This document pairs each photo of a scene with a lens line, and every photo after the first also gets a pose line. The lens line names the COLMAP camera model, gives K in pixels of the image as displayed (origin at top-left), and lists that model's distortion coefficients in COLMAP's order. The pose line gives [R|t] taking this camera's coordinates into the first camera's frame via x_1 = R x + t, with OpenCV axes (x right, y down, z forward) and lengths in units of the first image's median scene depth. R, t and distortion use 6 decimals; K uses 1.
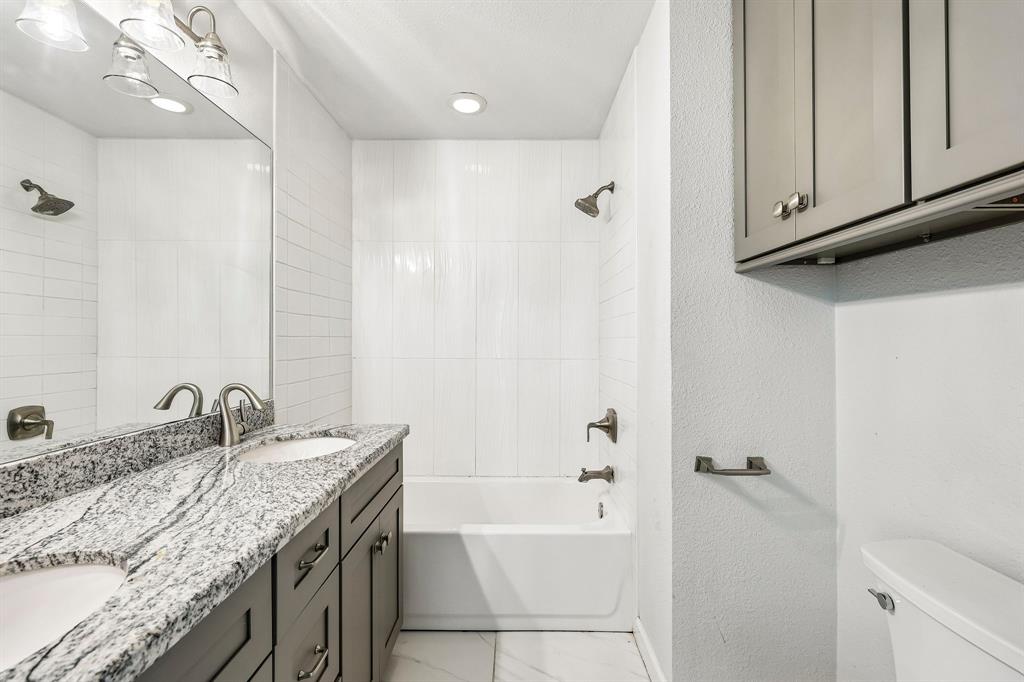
lens RADIAL K [[430.0, 0, 513.0], [0, 430.0, 339.6], [0, 0, 1]] dist [0.000770, 0.000039]
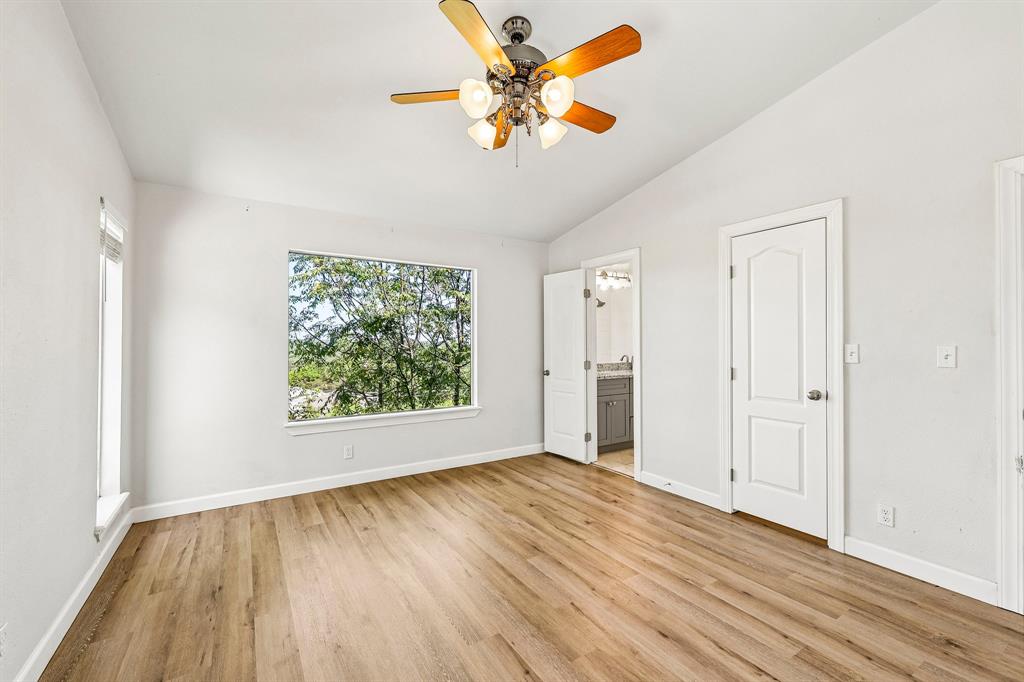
lens RADIAL K [[430.0, 0, 510.9], [0, 430.0, 342.5], [0, 0, 1]] dist [0.000770, 0.000039]
pose [[0.531959, -0.000785, -0.846770, 2.215490], [0.002992, 0.999995, 0.000952, -0.023747], [0.846765, -0.003040, 0.531959, -2.199265]]
